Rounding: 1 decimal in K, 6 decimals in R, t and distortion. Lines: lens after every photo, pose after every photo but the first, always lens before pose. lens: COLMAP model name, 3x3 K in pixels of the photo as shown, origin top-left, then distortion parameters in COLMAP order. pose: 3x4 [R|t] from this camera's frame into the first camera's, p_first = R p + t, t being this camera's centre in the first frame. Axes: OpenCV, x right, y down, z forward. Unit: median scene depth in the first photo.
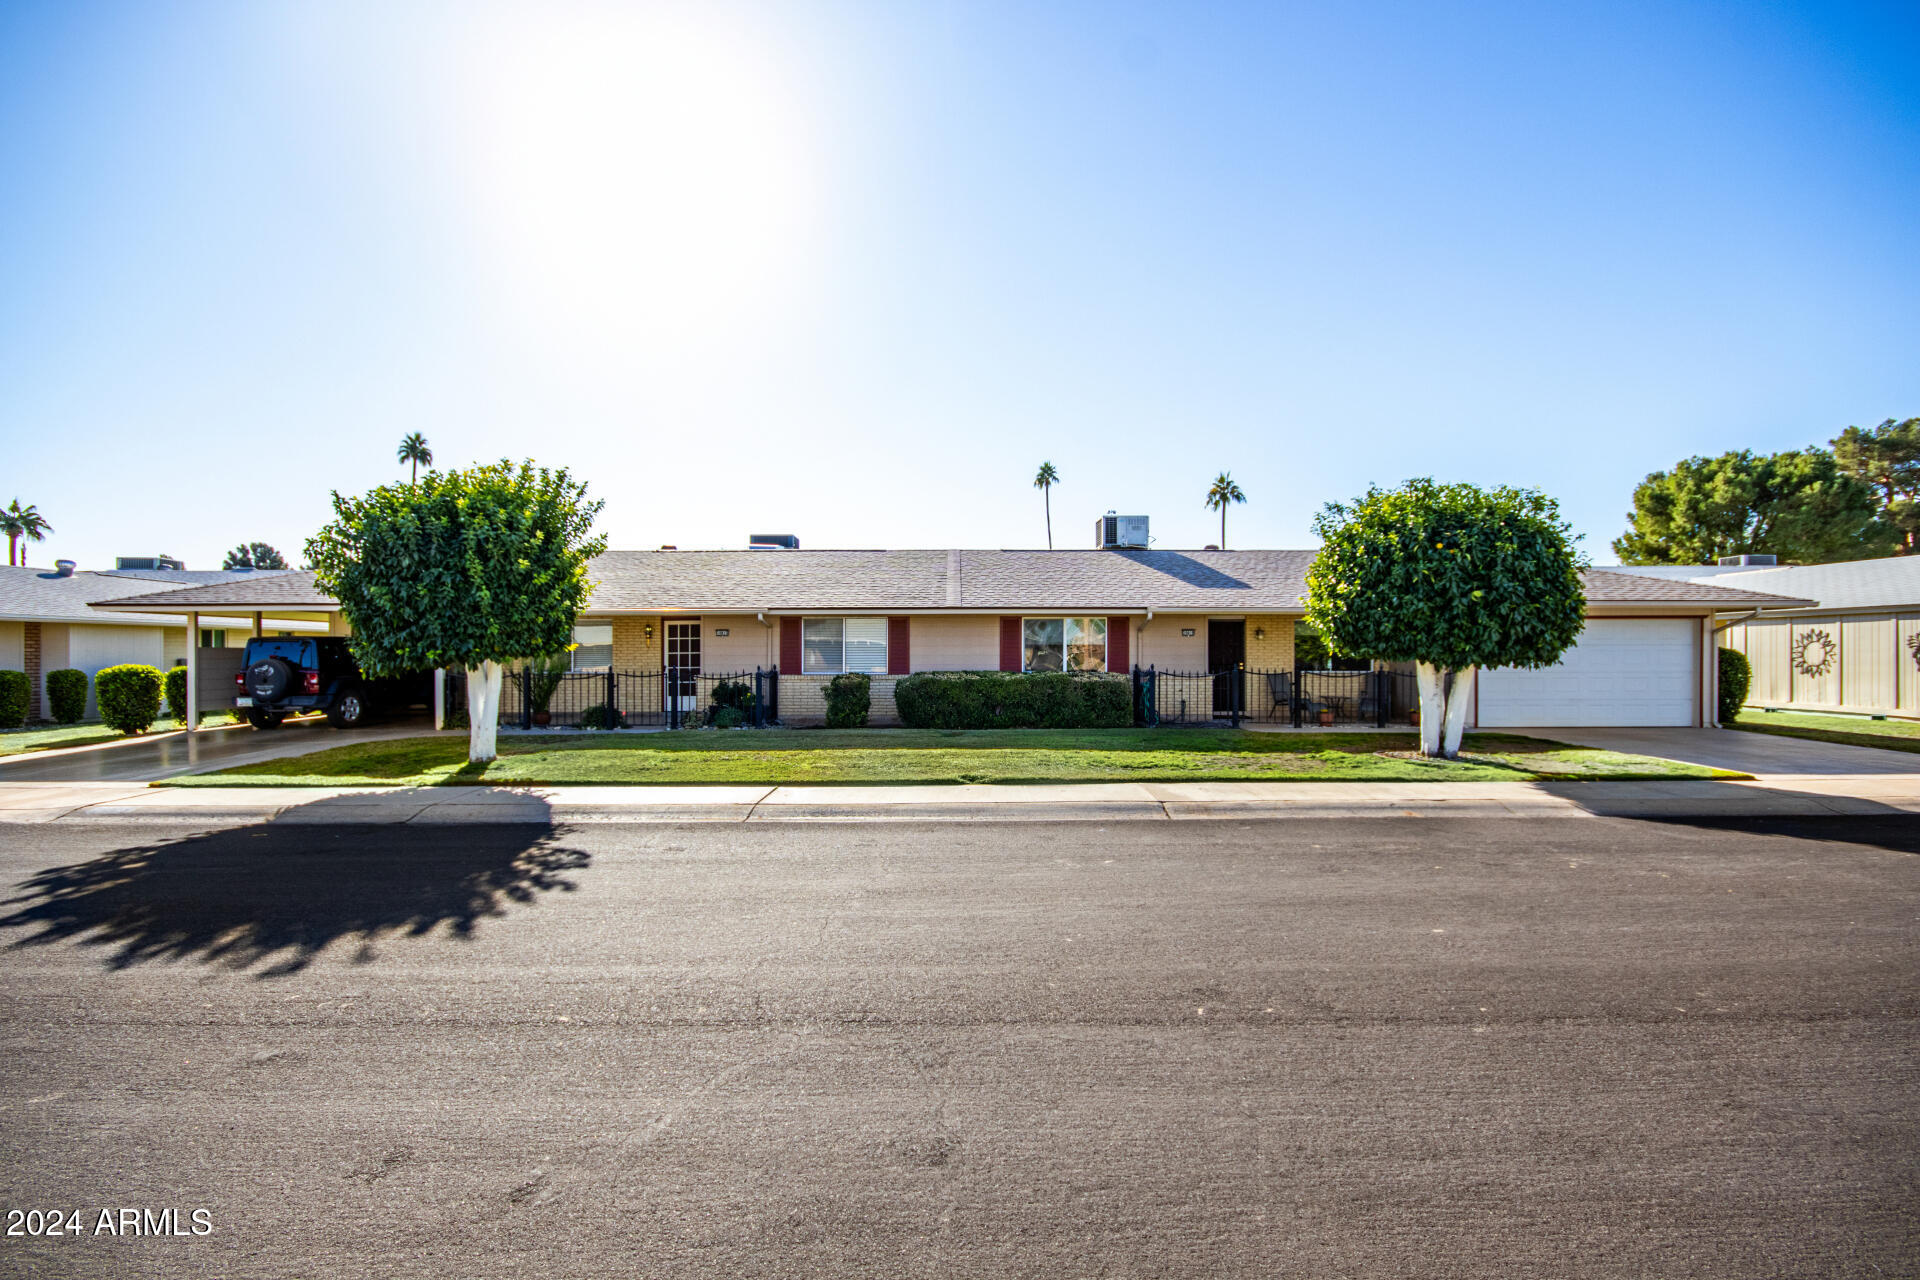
lens RADIAL K [[886.7, 0, 960.8], [0, 886.7, 653.6], [0, 0, 1]] dist [0.004332, 0.001026]
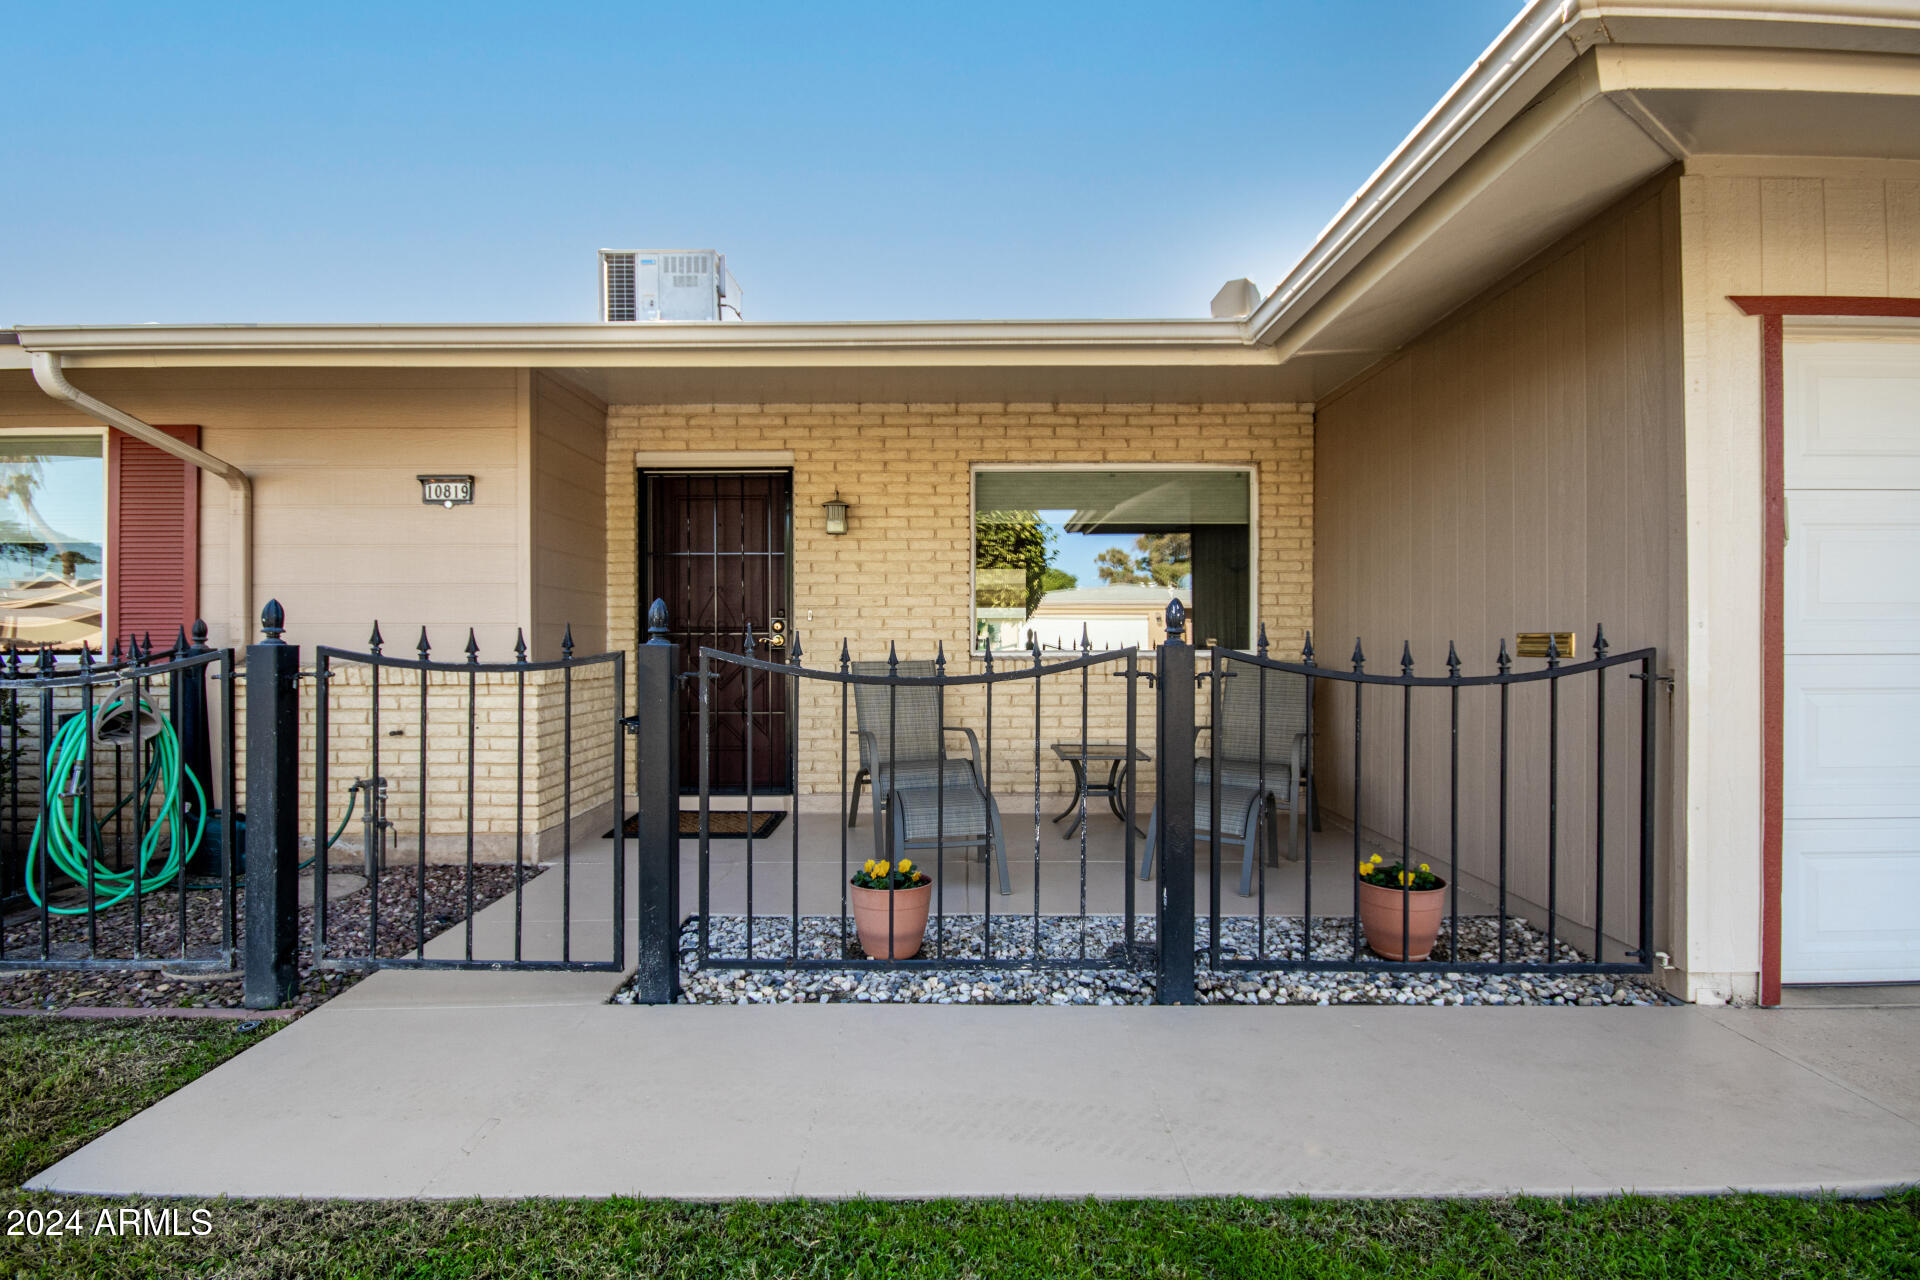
lens RADIAL K [[886.7, 0, 957.3], [0, 886.7, 639.8], [0, 0, 1]] dist [0.004332, 0.001026]
pose [[0.999870, -0.000481, -0.016129, 0.386415], [0.000546, 0.999992, 0.004017, 0.015498], [0.016127, -0.004025, 0.999862, 0.738363]]
